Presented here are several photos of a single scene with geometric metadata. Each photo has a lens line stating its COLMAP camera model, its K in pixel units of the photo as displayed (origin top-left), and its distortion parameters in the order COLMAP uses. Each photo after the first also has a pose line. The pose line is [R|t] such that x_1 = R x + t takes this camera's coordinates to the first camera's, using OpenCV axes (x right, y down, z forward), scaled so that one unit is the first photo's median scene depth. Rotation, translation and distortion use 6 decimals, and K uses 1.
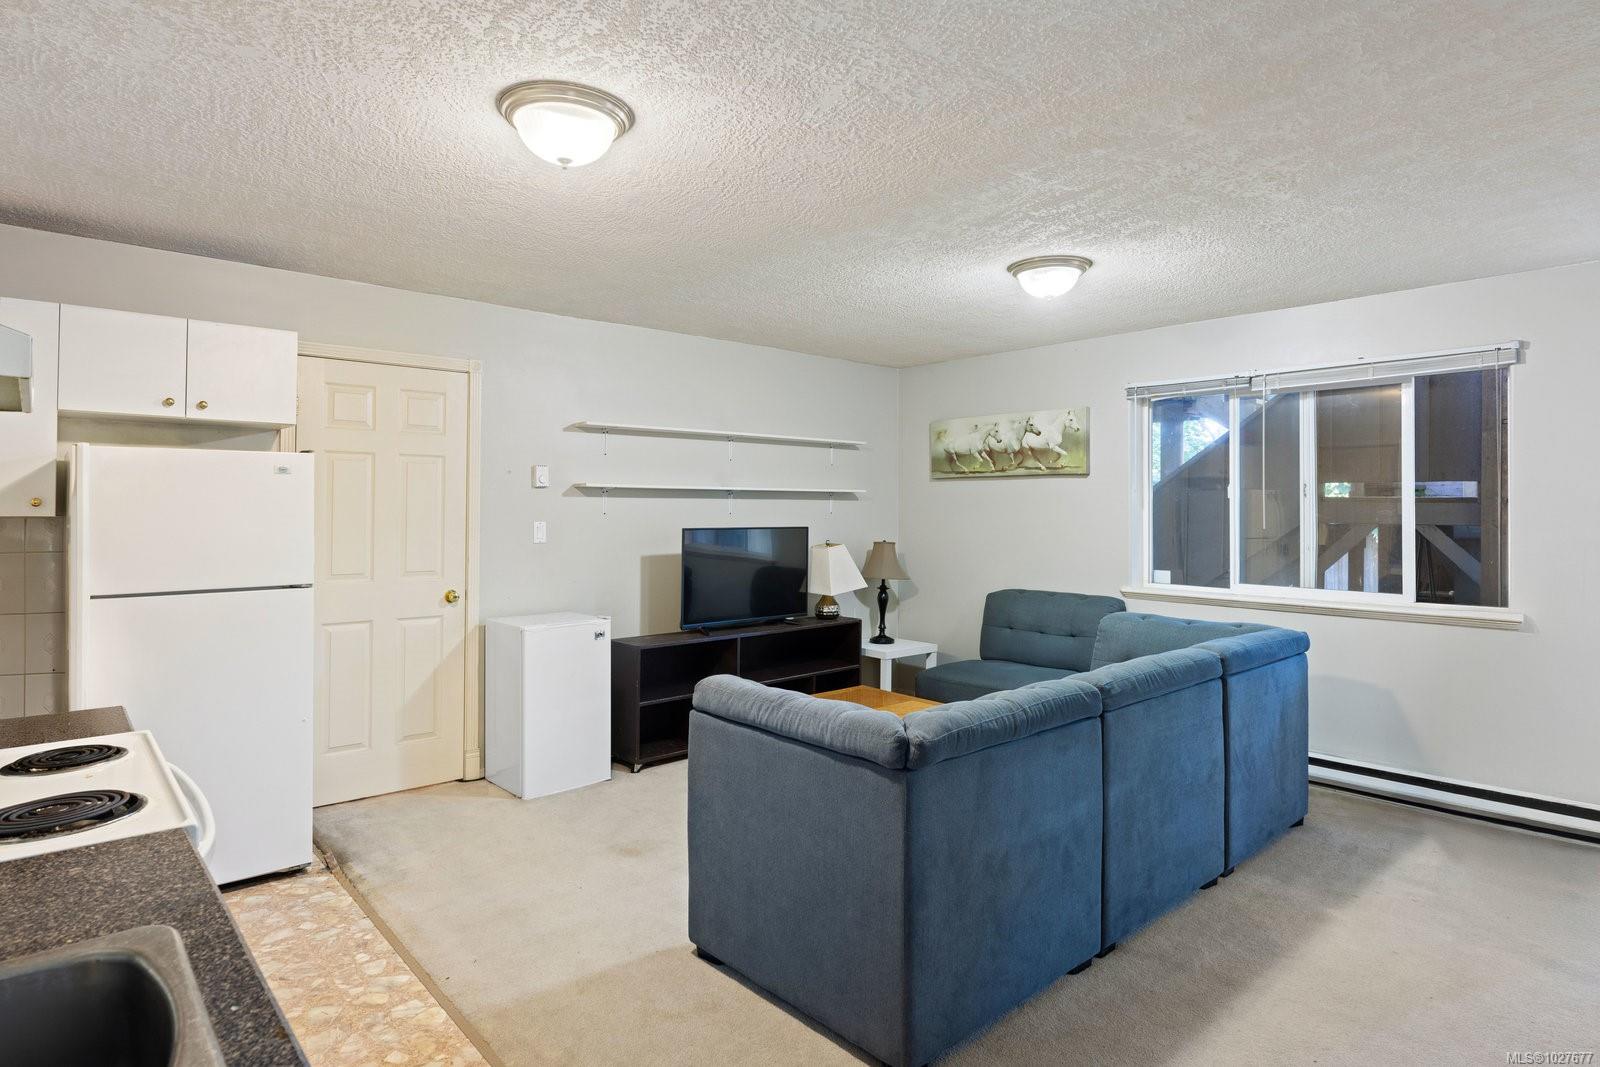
lens RADIAL K [[888.7, 0, 802.3], [0, 888.7, 493.7], [0, 0, 1]] dist [0.045002, 0.000153]
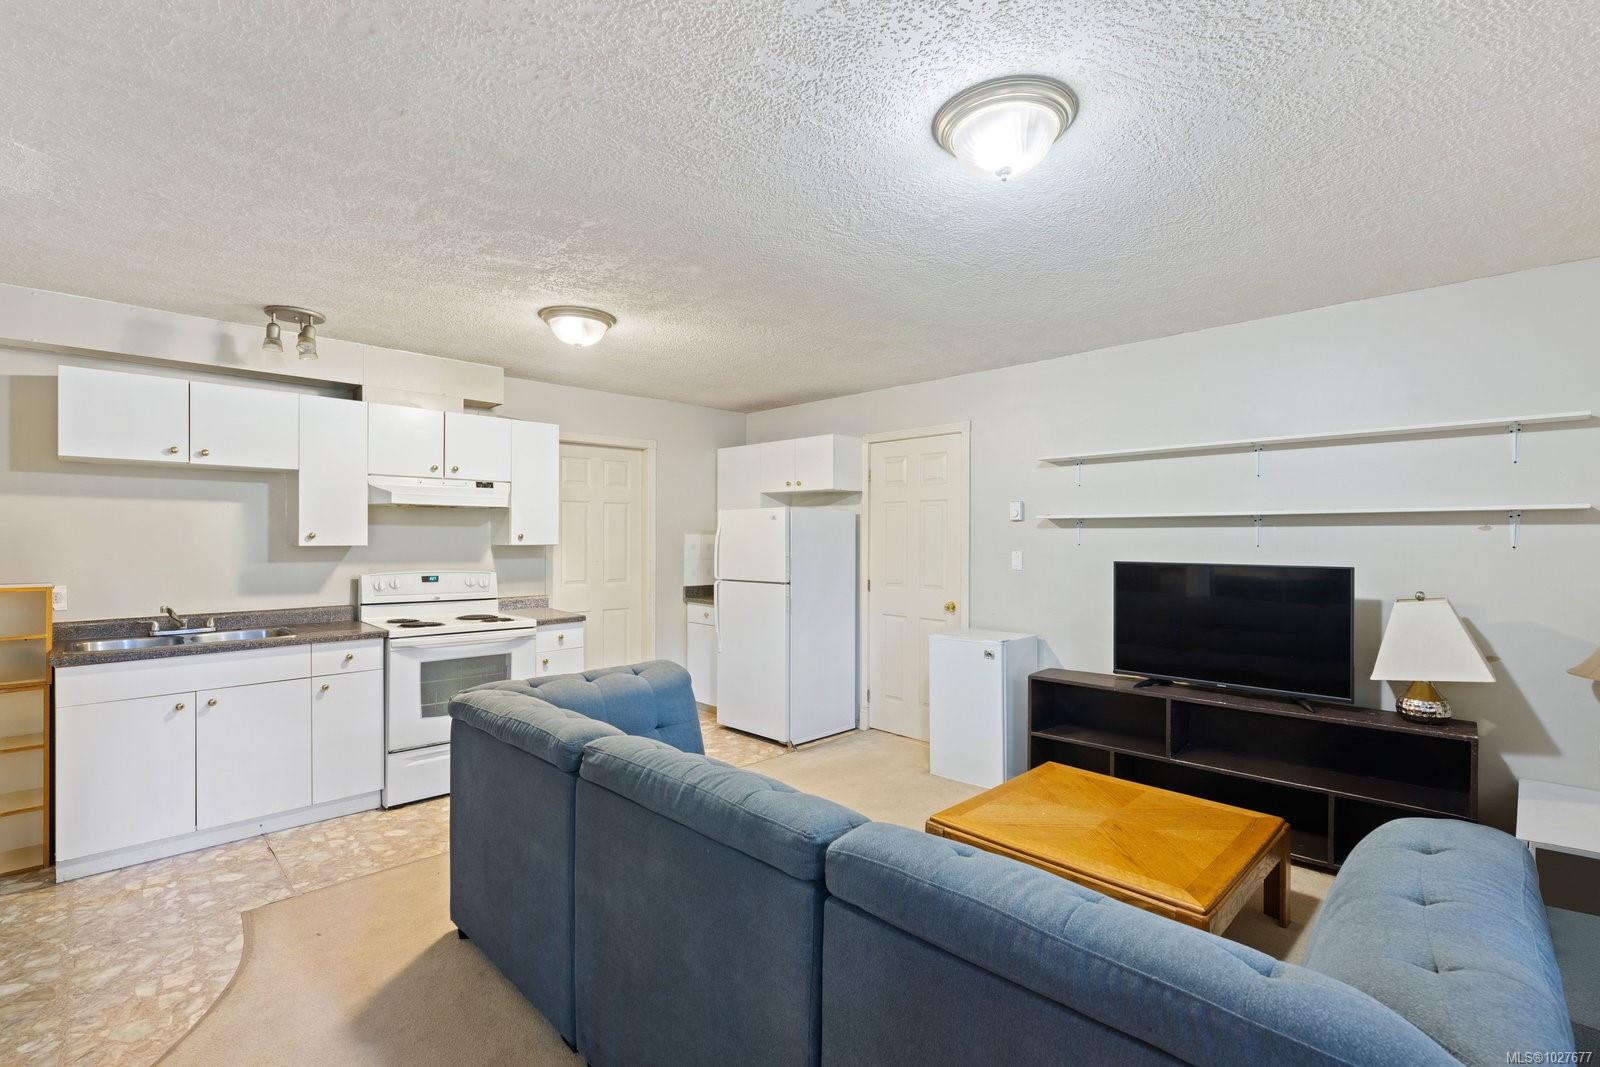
lens RADIAL K [[722.6, 0, 800.0], [0, 722.6, 533.5], [0, 0, 1]] dist [0.000091, -0.000039]
pose [[0.063339, -0.008288, -0.997958, 0.582465], [0.015462, 0.999854, -0.007323, 0.011202], [0.997872, -0.014967, 0.063458, 0.648974]]
